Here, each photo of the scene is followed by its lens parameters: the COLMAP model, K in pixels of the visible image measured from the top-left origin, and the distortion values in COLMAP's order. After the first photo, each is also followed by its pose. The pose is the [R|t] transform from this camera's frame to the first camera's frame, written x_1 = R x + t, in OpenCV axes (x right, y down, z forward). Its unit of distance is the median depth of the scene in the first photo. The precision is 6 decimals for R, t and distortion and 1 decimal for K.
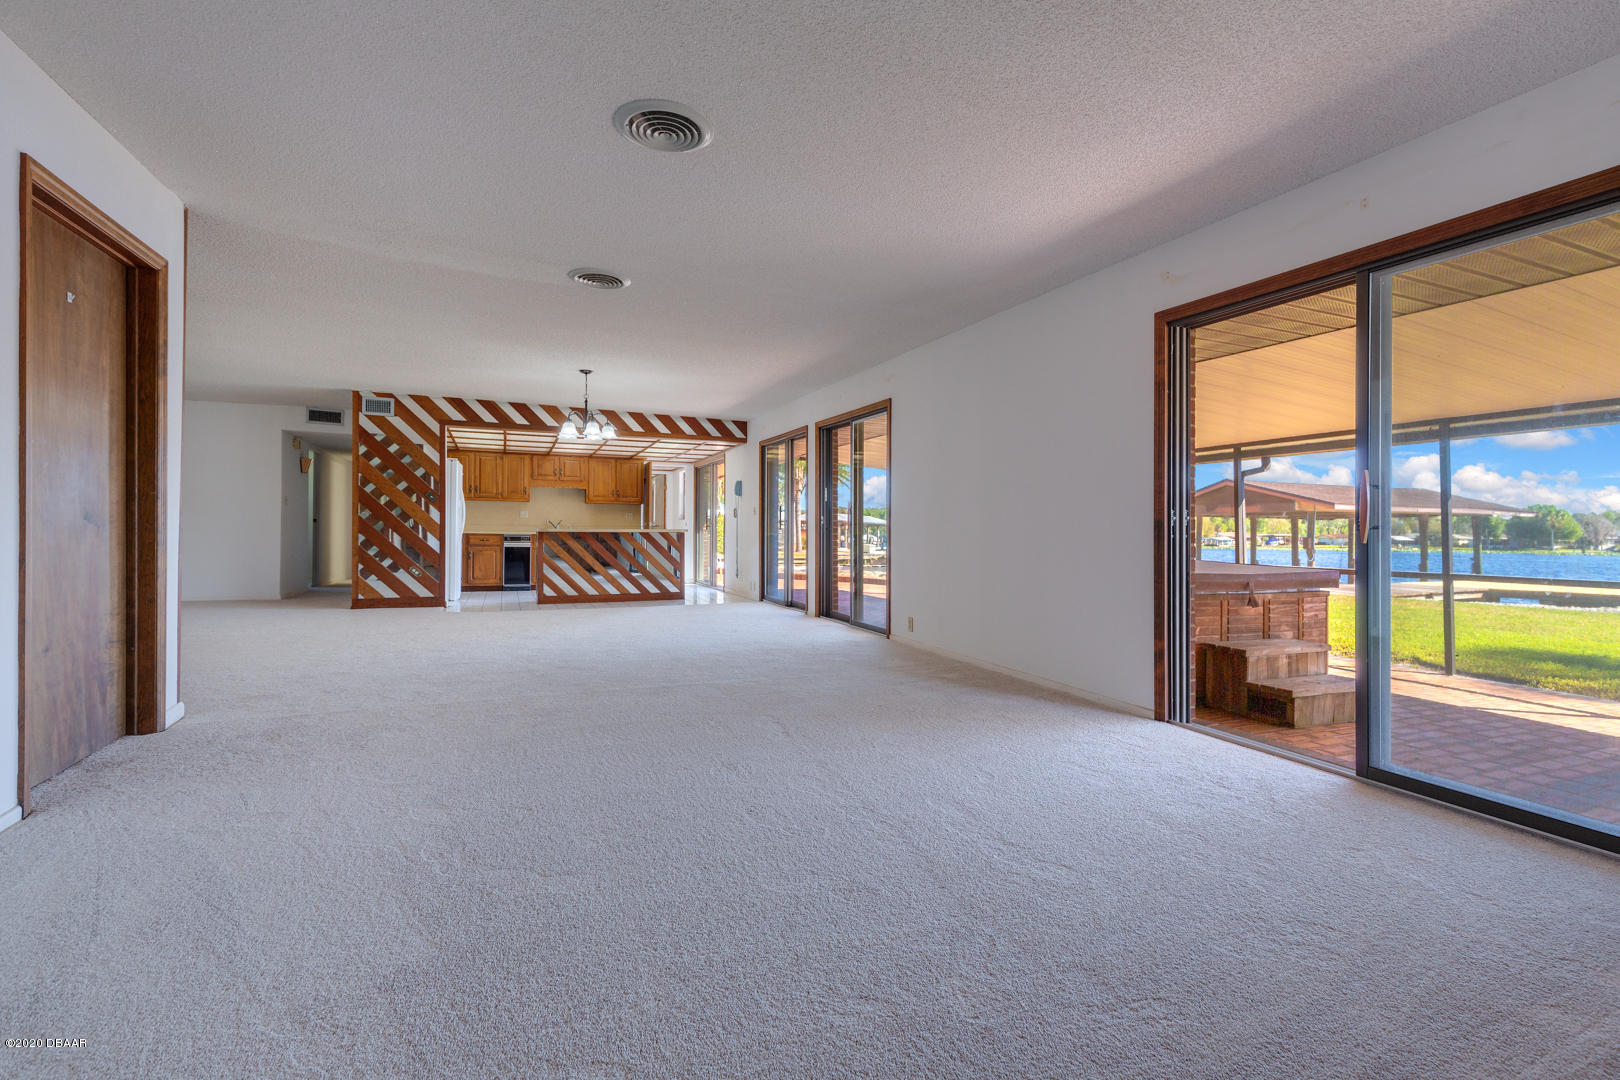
lens RADIAL K [[732.3, 0, 817.7], [0, 732.3, 537.5], [0, 0, 1]] dist [0.005442, 0.001558]
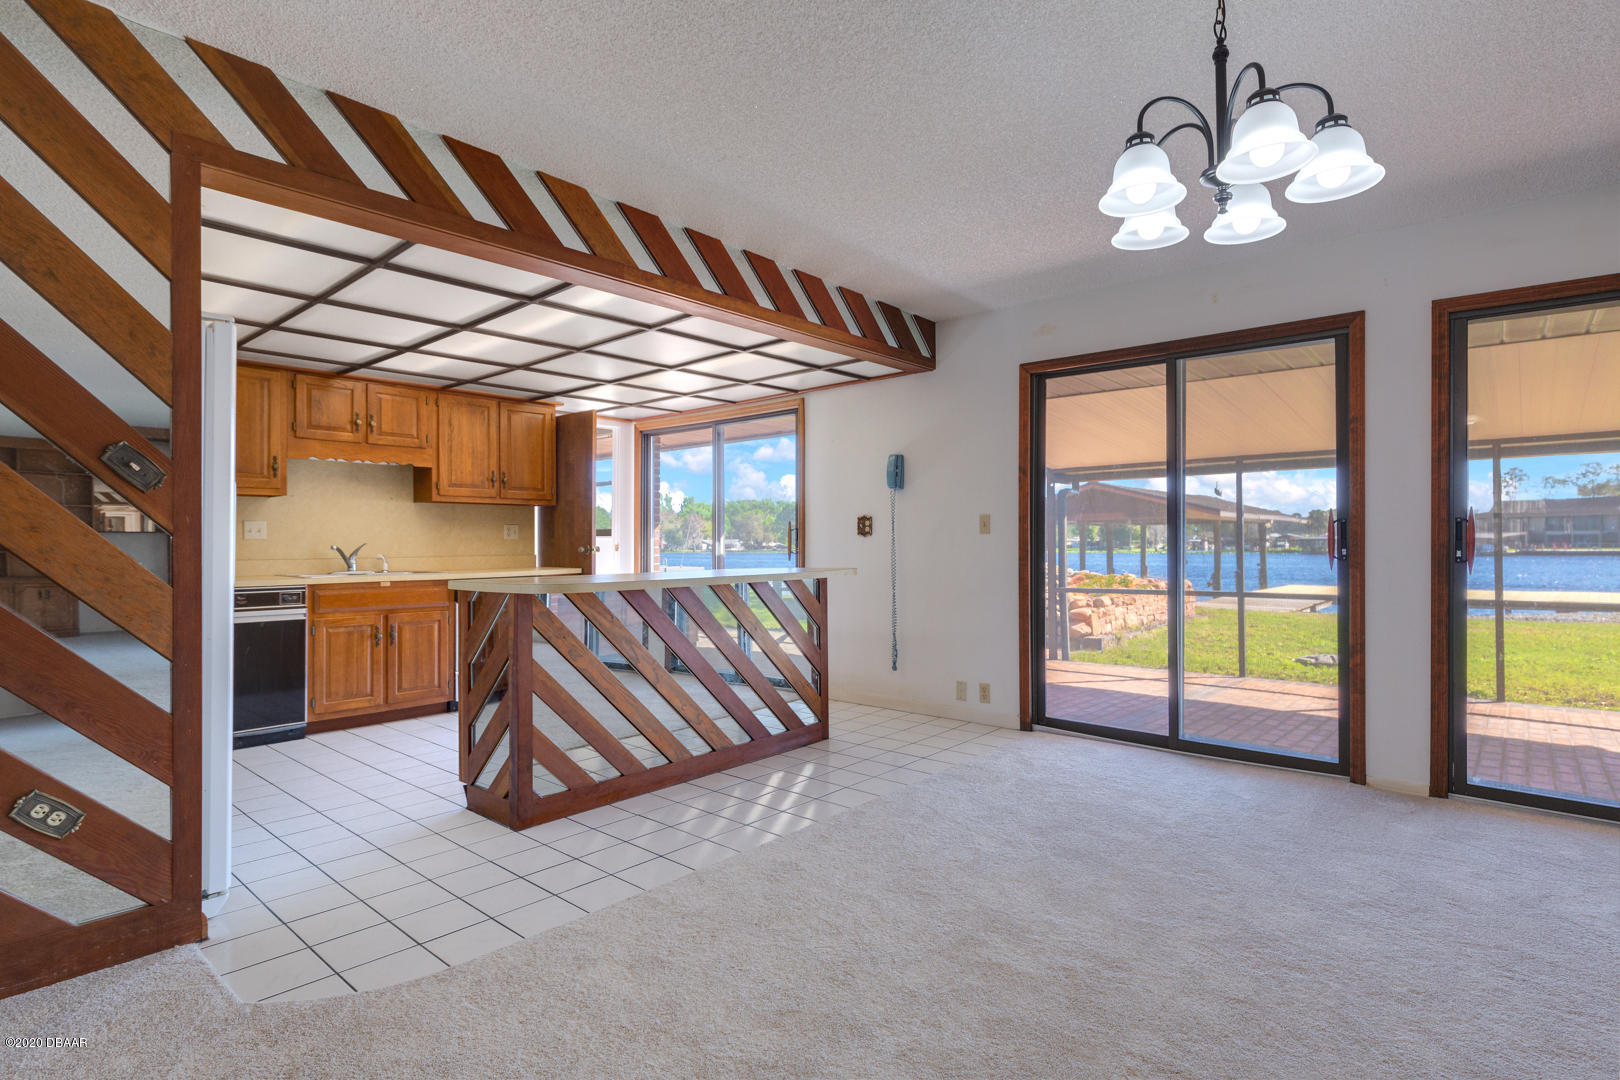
lens RADIAL K [[822.6, 0, 820.9], [0, 822.6, 537.3], [0, 0, 1]] dist [0.000737, -0.000405]
pose [[0.897442, -0.012654, 0.440951, -0.402123], [0.015916, 0.999867, -0.003698, -0.027085], [-0.440845, 0.010337, 0.897524, 0.610857]]
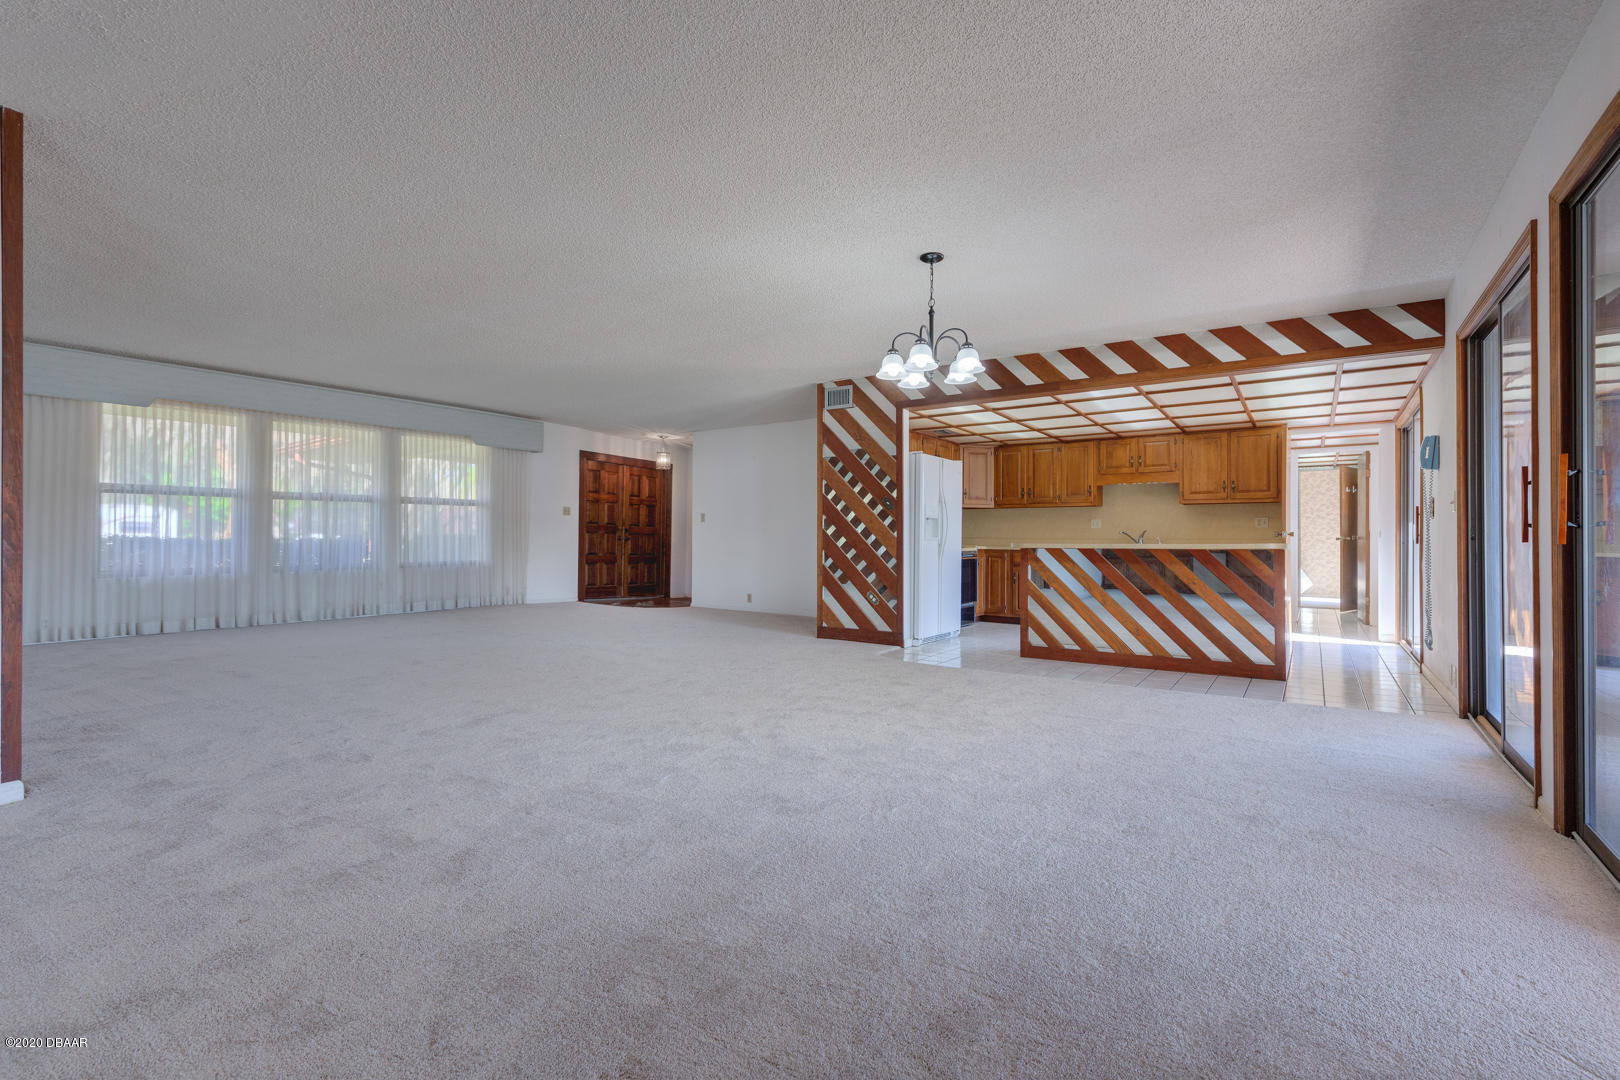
lens RADIAL K [[732.3, 0, 815.3], [0, 732.3, 542.1], [0, 0, 1]] dist [0.005442, 0.001558]
pose [[0.534908, -0.006984, -0.844881, 0.078594], [-0.007201, 0.999892, -0.012825, -0.002892], [0.844879, 0.012944, 0.534800, 0.467156]]
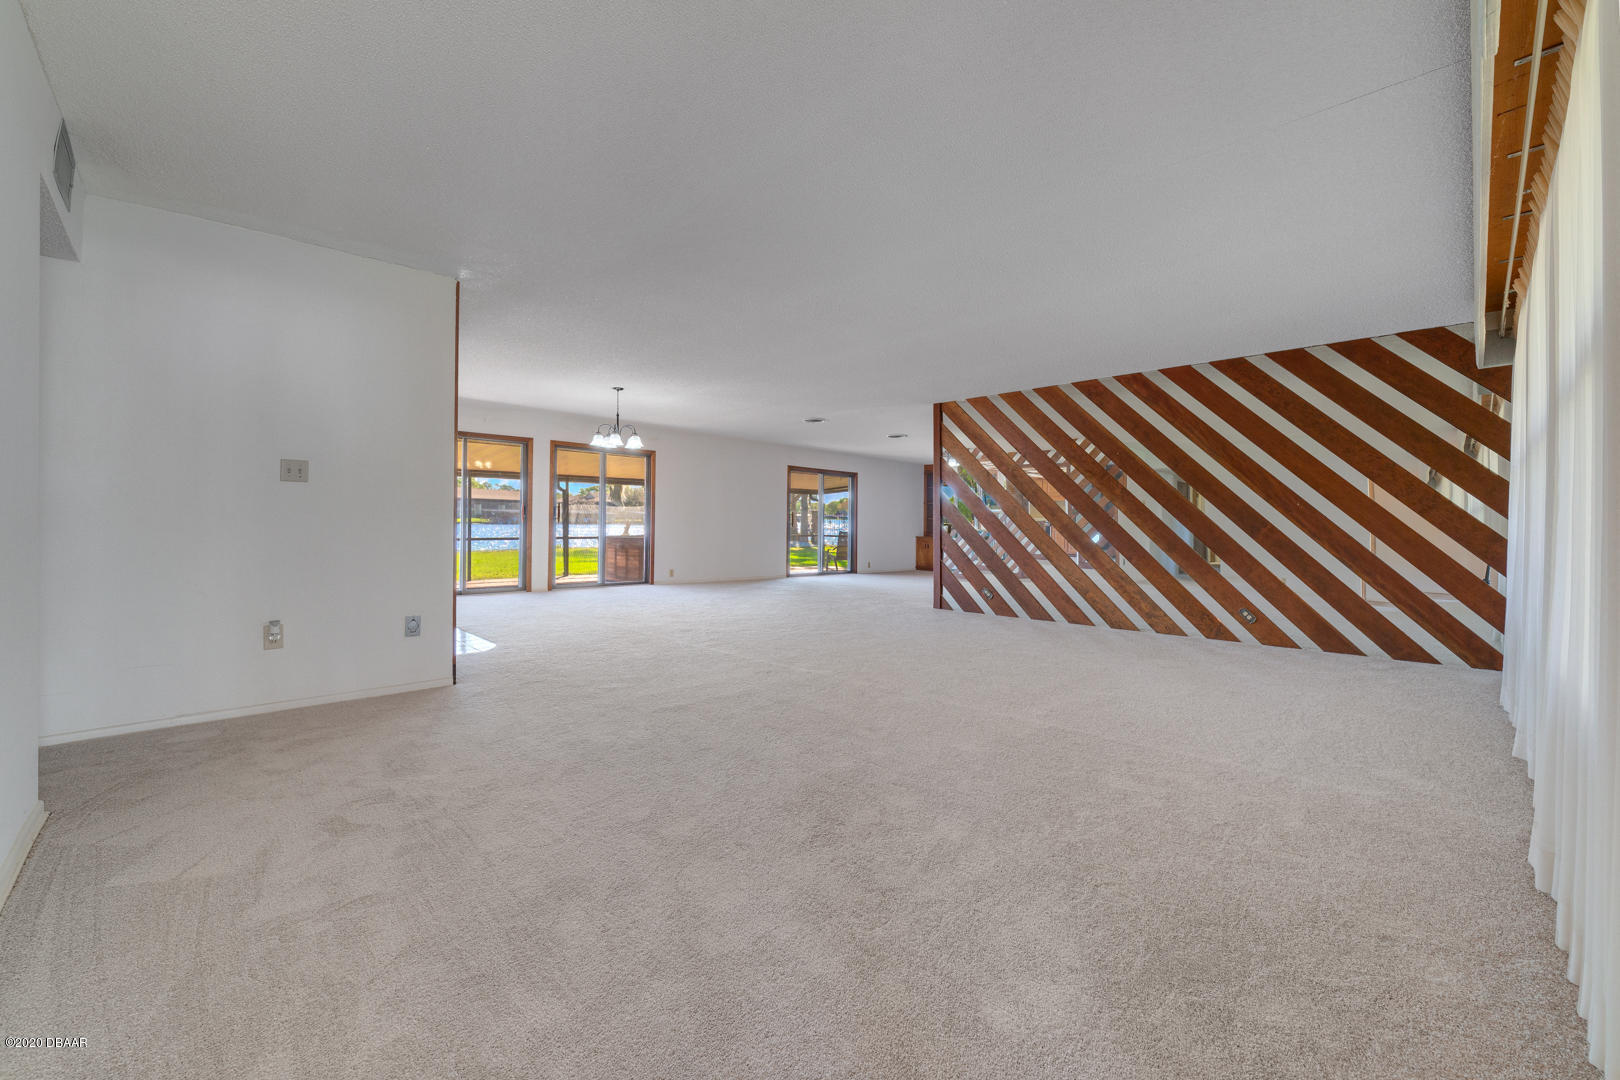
lens RADIAL K [[641.0, 0, 808.4], [0, 641.0, 519.1], [0, 0, 1]] dist [-0.001967, -0.000356]
pose [[-0.359740, -0.012277, 0.932972, -0.997387], [-0.012954, 0.999883, 0.008162, -0.026339], [-0.932963, -0.009149, -0.359856, 0.802744]]
